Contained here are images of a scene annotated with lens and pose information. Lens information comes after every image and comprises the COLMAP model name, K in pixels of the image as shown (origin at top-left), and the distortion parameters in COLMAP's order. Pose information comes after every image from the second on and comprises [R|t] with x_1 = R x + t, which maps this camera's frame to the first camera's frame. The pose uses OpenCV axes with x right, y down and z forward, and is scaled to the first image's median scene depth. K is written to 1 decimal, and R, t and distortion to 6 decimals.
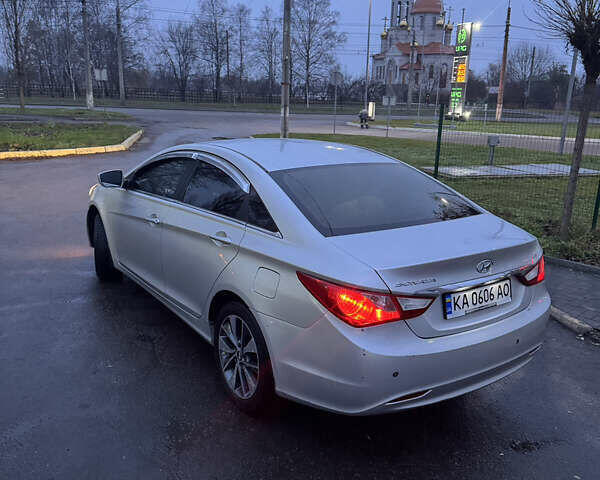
lens RADIAL K [[577.8, 0, 298.9], [0, 577.8, 244.1], [0, 0, 1]] dist [-0.027096, 0.000000]
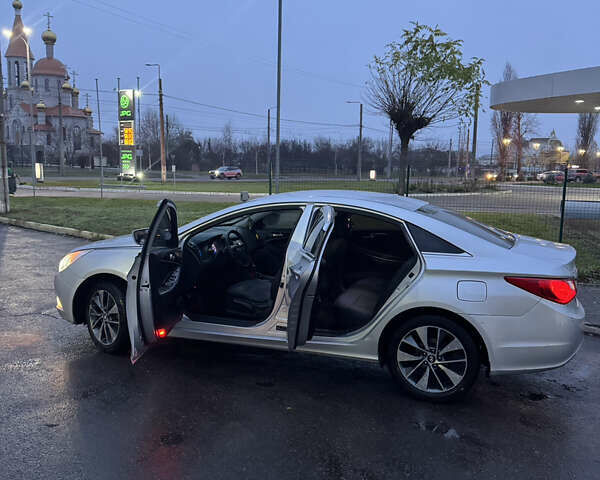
lens RADIAL K [[577.8, 0, 299.5], [0, 577.8, 236.8], [0, 0, 1]] dist [-0.027096, 0.000000]
pose [[0.789728, -0.067144, 0.609771, -0.119182], [0.138632, 0.987812, -0.070774, -0.001599], [-0.597587, 0.140426, 0.789411, 0.019380]]
